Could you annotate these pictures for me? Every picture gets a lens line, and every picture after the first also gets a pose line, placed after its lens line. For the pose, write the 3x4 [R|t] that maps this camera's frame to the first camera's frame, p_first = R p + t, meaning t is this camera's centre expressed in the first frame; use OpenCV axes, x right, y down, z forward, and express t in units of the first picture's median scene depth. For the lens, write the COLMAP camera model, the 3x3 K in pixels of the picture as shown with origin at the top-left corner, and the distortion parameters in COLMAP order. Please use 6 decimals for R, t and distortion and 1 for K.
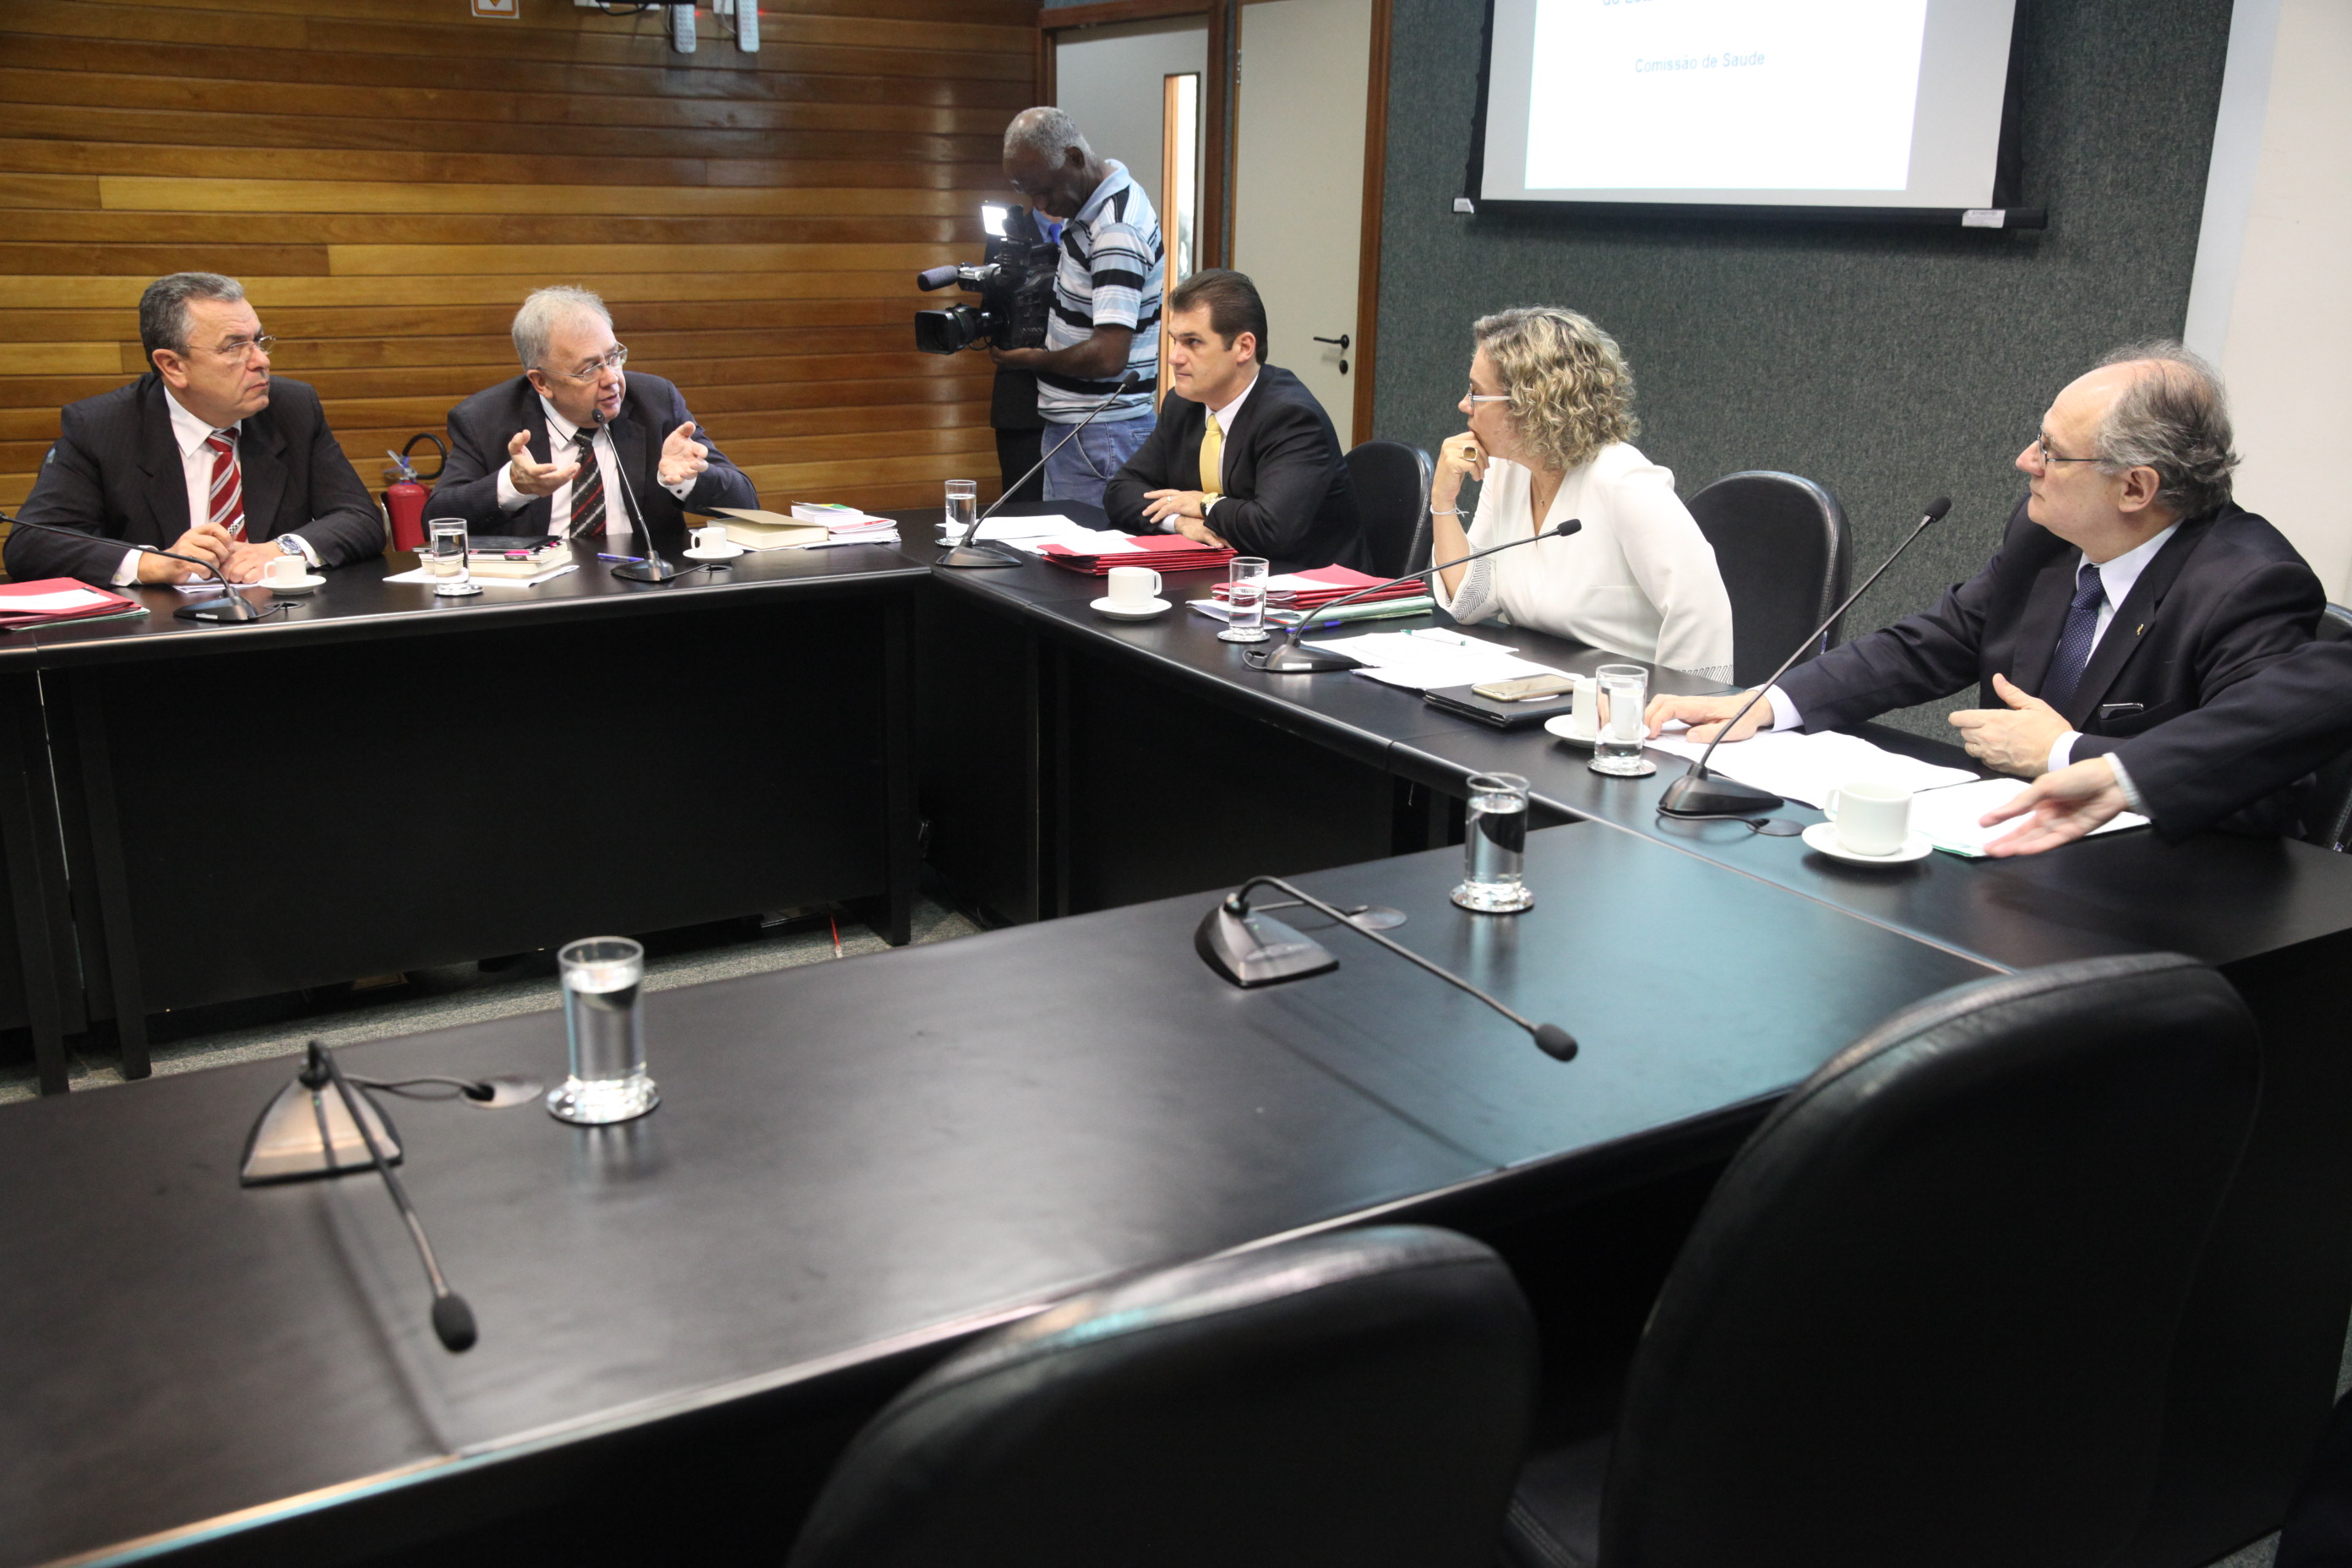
lens RADIAL K [[2094.0, 0, 1168.4], [0, 2094.0, 775.8], [0, 0, 1]] dist [-0.034086, 0.025966]
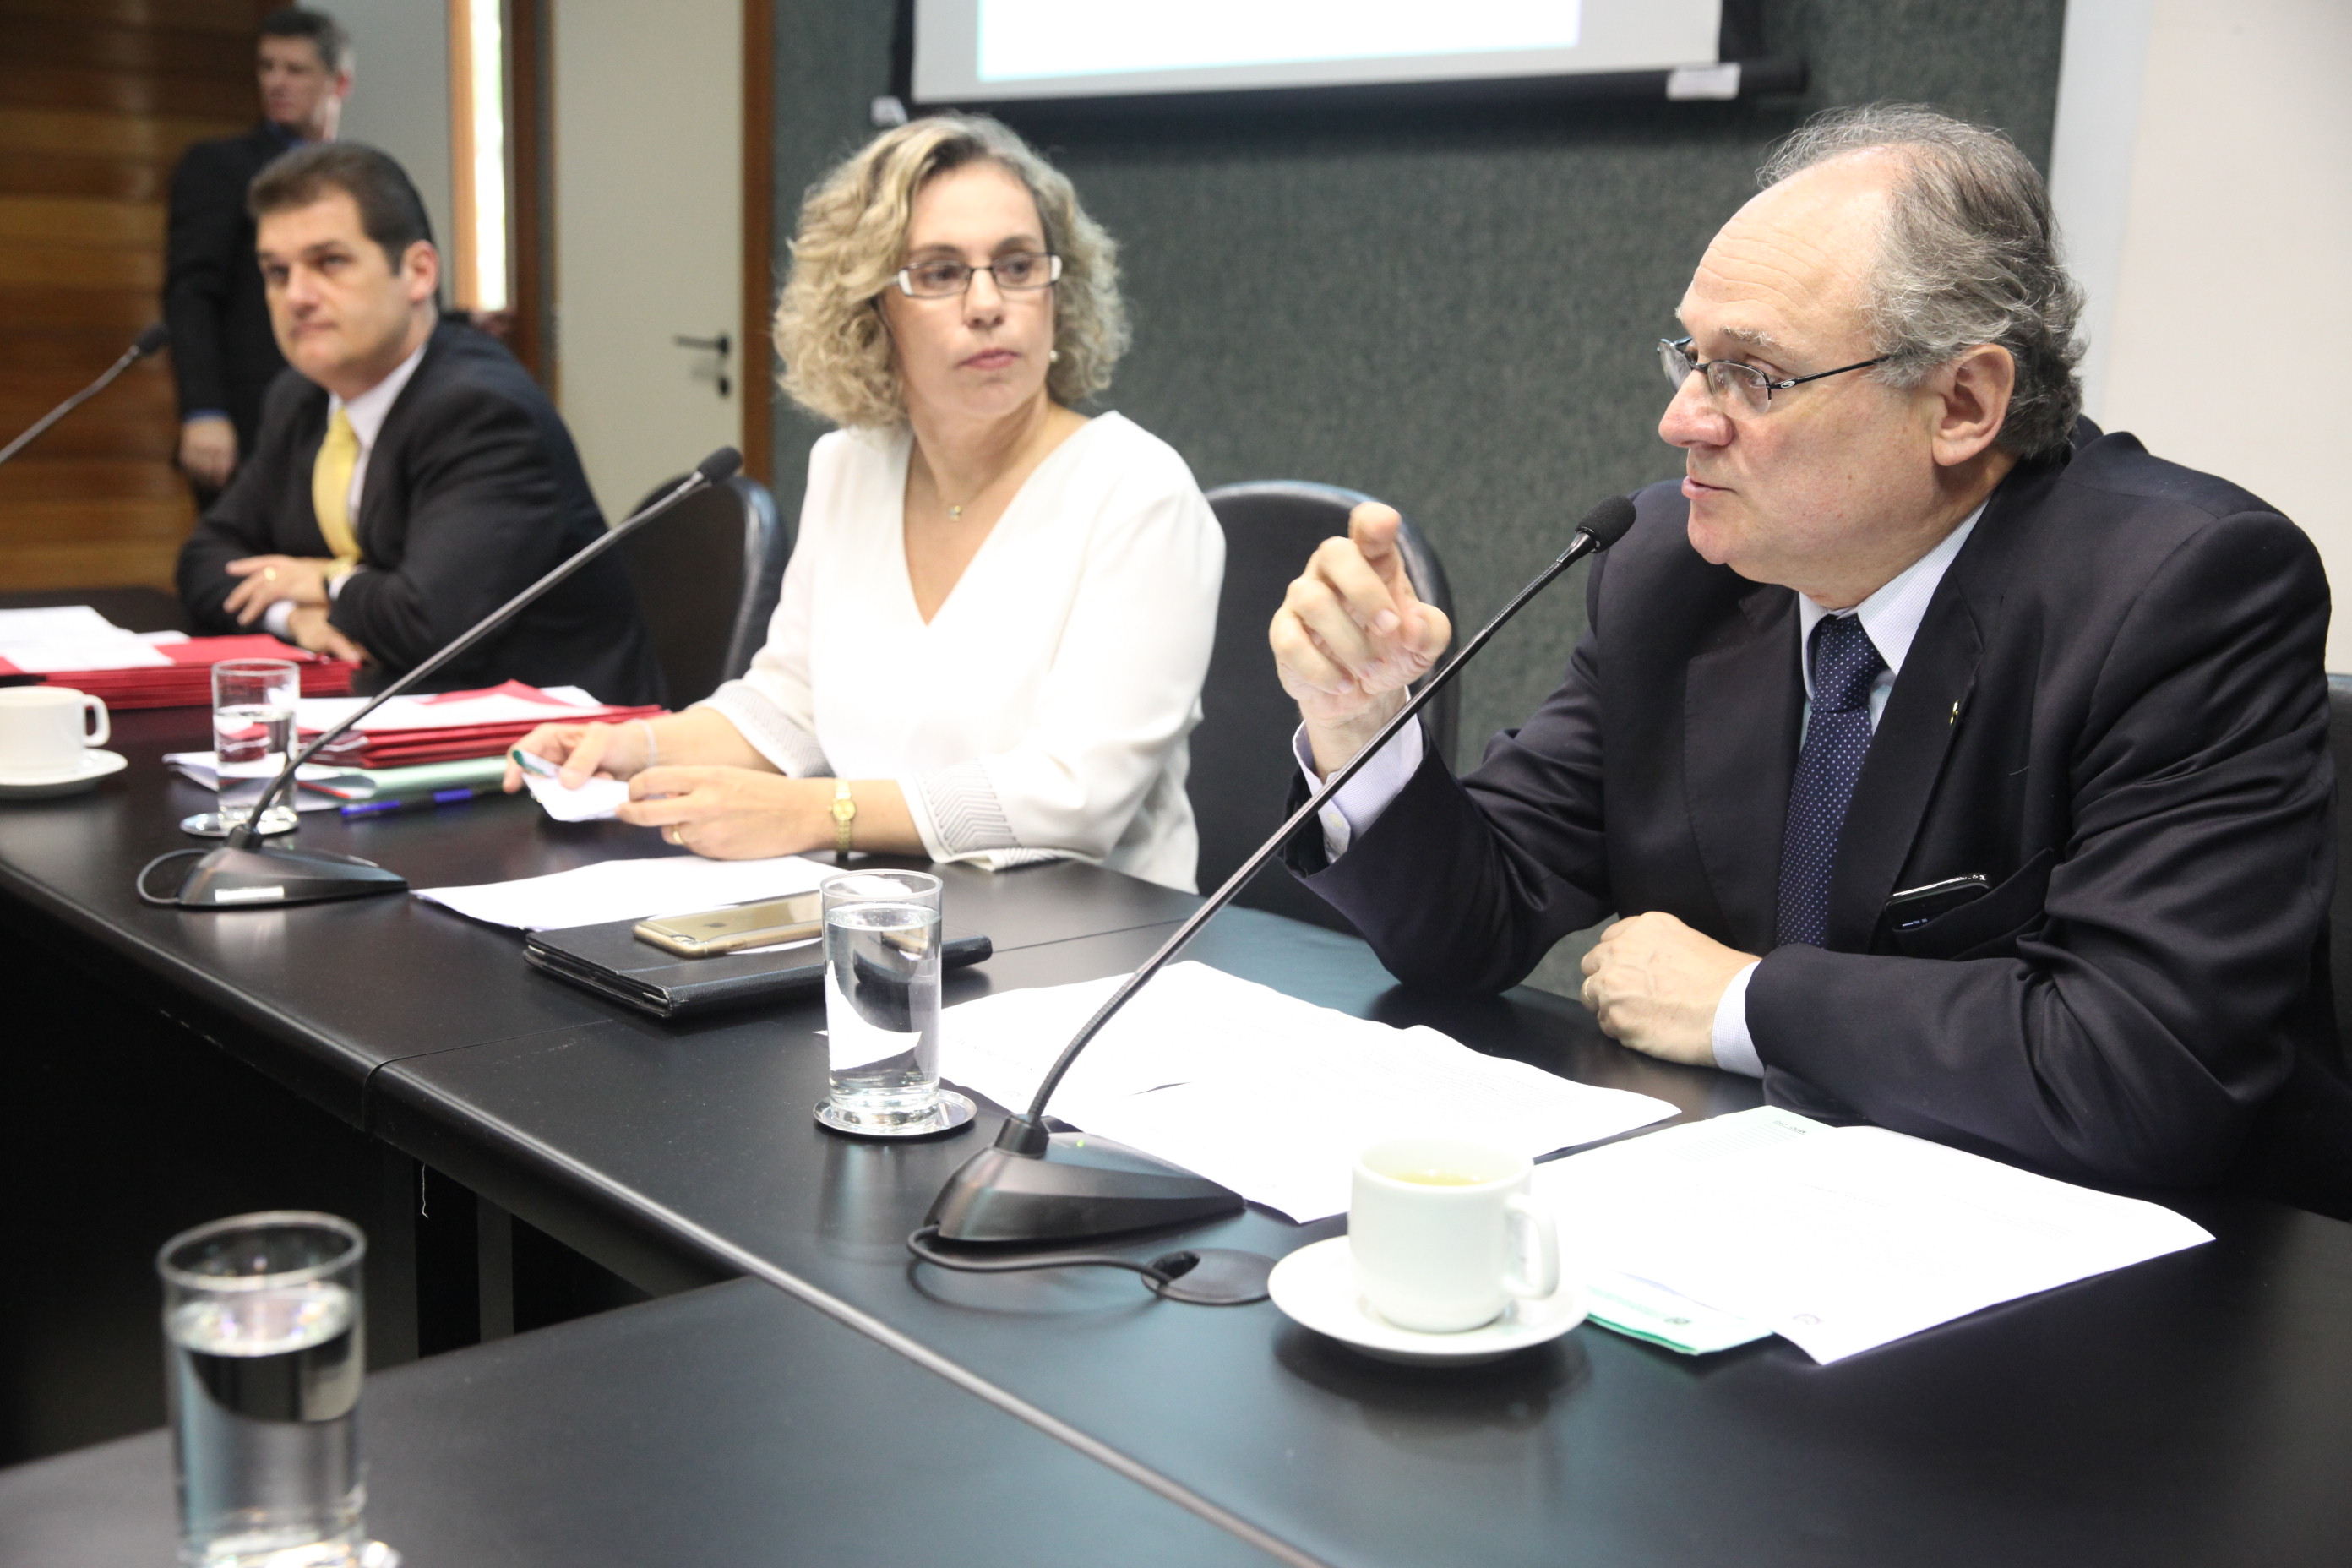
lens RADIAL K [[2750.3, 0, 1178.2], [0, 2750.3, 784.9], [0, 0, 1]] dist [-0.027689, 0.000000]
pose [[0.986391, -0.018005, 0.163430, 0.115768], [0.031325, 0.996359, -0.079297, -0.015381], [-0.161407, 0.083337, 0.983363, 0.278491]]
